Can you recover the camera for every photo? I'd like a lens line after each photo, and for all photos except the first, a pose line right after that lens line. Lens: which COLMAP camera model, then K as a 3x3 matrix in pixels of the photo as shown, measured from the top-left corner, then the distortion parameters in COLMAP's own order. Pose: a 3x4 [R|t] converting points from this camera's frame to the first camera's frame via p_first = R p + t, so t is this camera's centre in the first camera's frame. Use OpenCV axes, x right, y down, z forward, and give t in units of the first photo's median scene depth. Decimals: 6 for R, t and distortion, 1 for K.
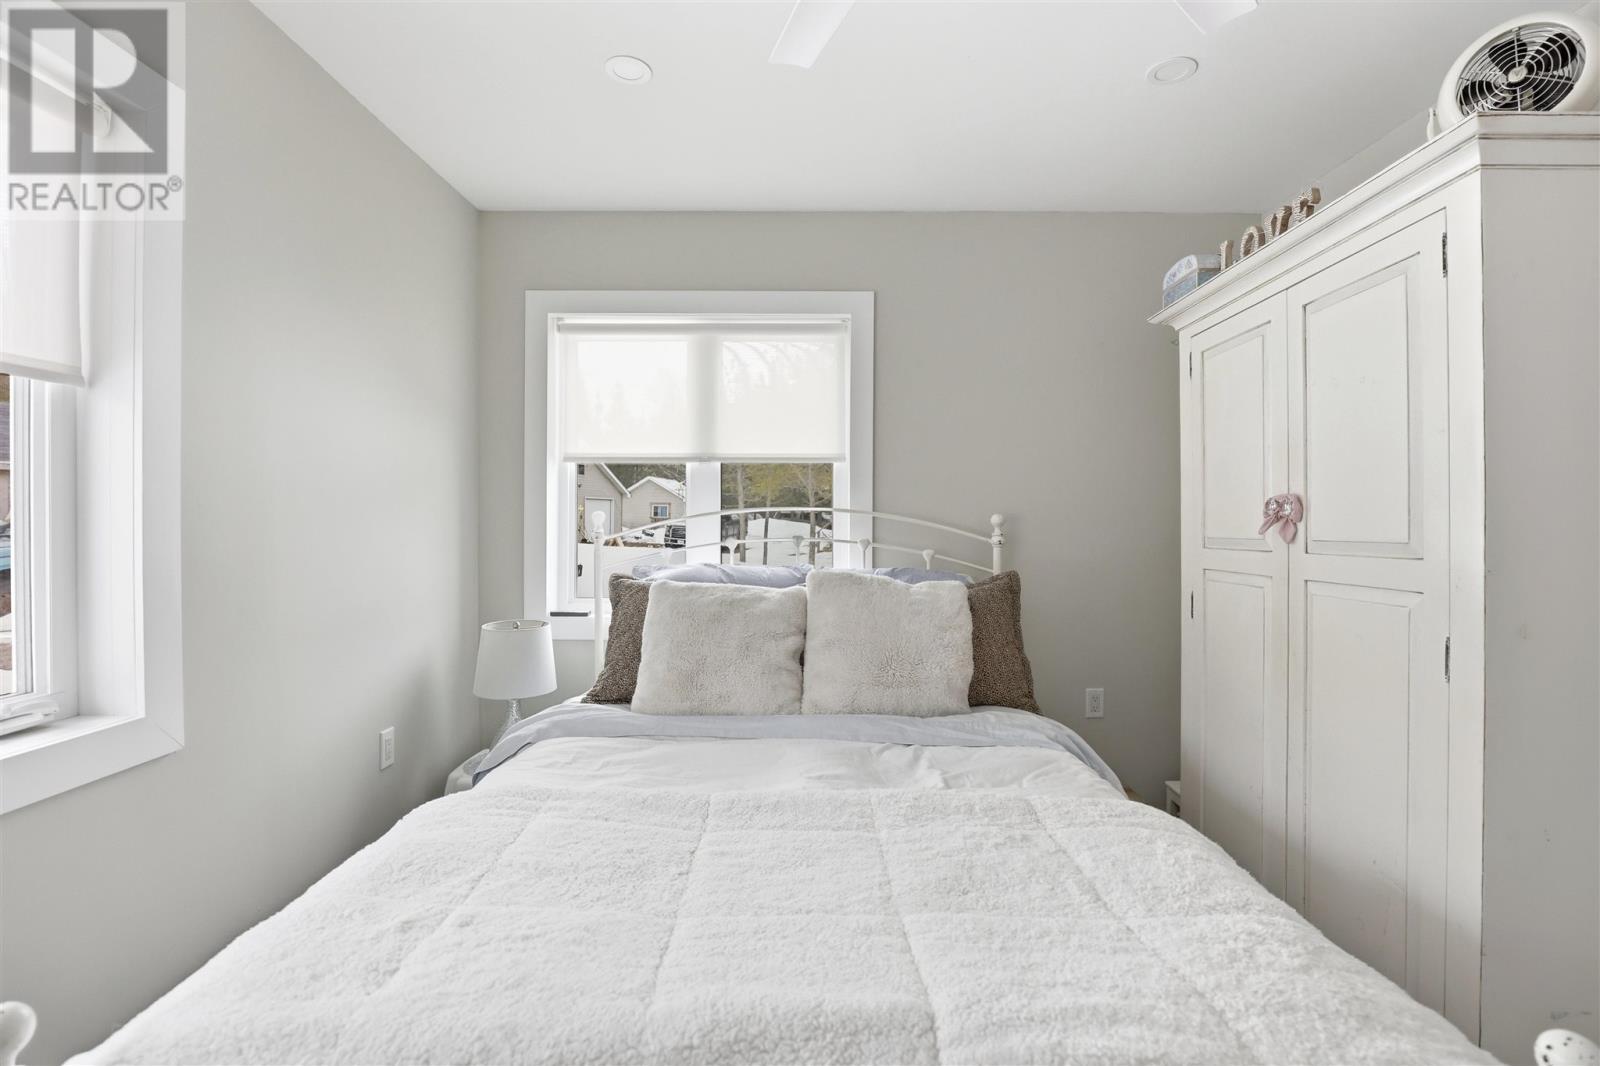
lens RADIAL K [[734.4, 0, 797.3], [0, 734.4, 530.0], [0, 0, 1]] dist [-0.031606, -0.000257]
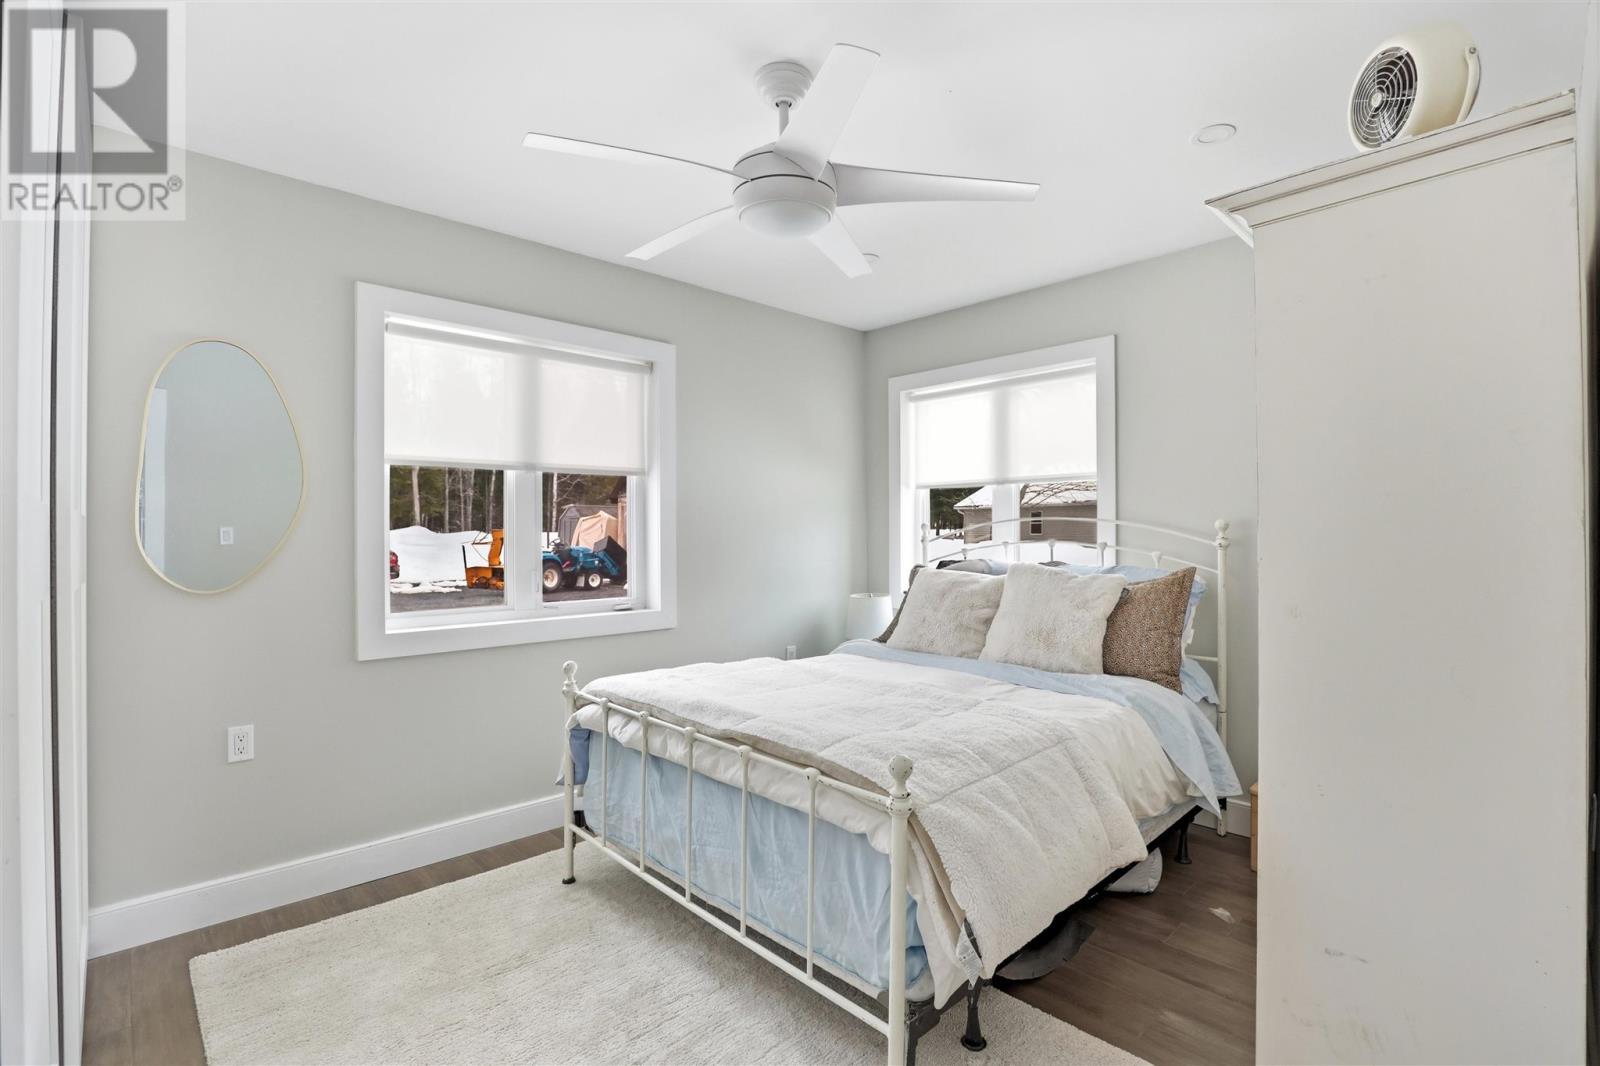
lens RADIAL K [[734.4, 0, 803.0], [0, 734.4, 539.8], [0, 0, 1]] dist [-0.031606, -0.000257]
pose [[0.695804, 0.000066, -0.718232, 0.627065], [-0.002697, 0.999993, -0.002521, 0.013259], [0.718227, 0.003691, 0.695799, -0.201824]]
